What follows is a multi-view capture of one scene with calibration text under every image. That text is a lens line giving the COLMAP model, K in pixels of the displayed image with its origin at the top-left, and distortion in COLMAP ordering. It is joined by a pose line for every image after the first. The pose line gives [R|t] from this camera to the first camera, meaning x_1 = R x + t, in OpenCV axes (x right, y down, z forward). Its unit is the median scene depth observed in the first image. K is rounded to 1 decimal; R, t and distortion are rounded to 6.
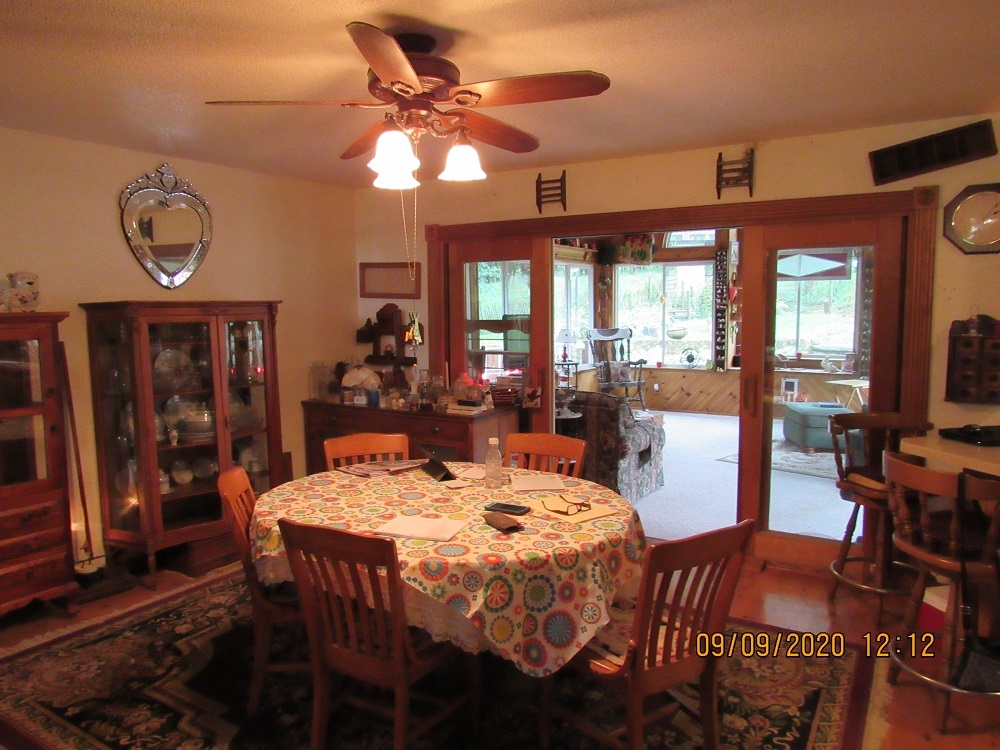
lens RADIAL K [[729.4, 0, 498.1], [0, 729.4, 372.9], [0, 0, 1]] dist [-0.013795, 0.005595]
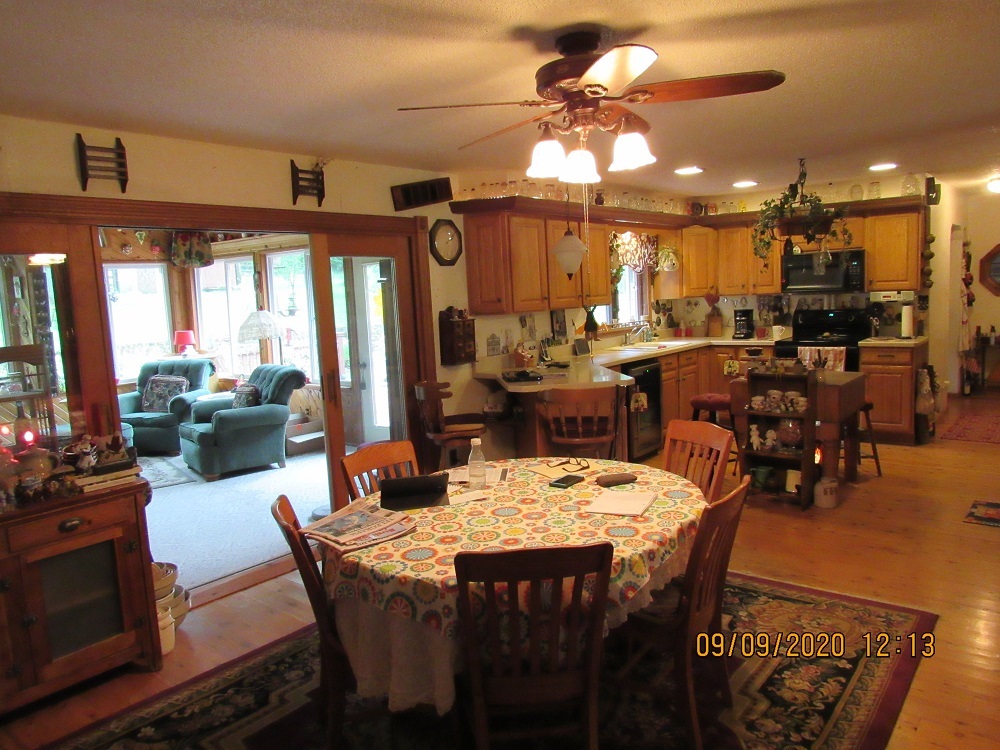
lens RADIAL K [[729.4, 0, 499.2], [0, 729.4, 370.5], [0, 0, 1]] dist [-0.013795, 0.005595]
pose [[0.111523, -0.111692, 0.987465, -0.828366], [0.138197, 0.985752, 0.095890, -0.078170], [-0.984106, 0.125771, 0.125369, 0.721673]]
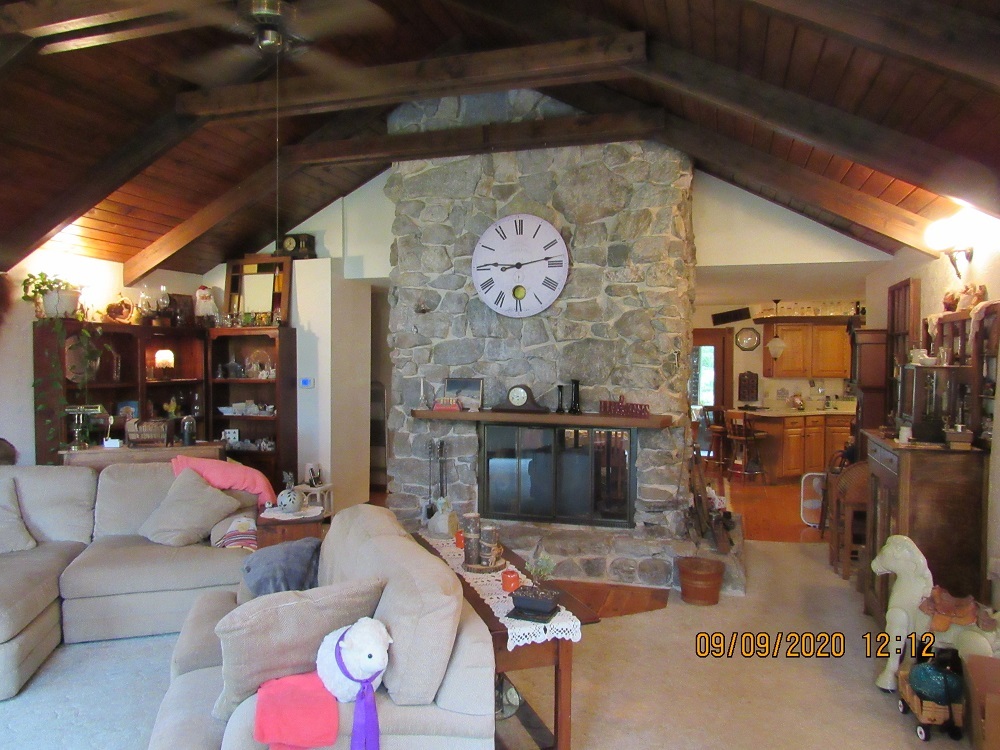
lens RADIAL K [[729.4, 0, 500.2], [0, 729.4, 380.5], [0, 0, 1]] dist [-0.013795, 0.005595]
pose [[0.970950, -0.000129, 0.239281, -1.028812], [0.015930, 0.997816, -0.064101, 0.133208], [-0.238750, 0.066051, 0.968832, -1.635963]]
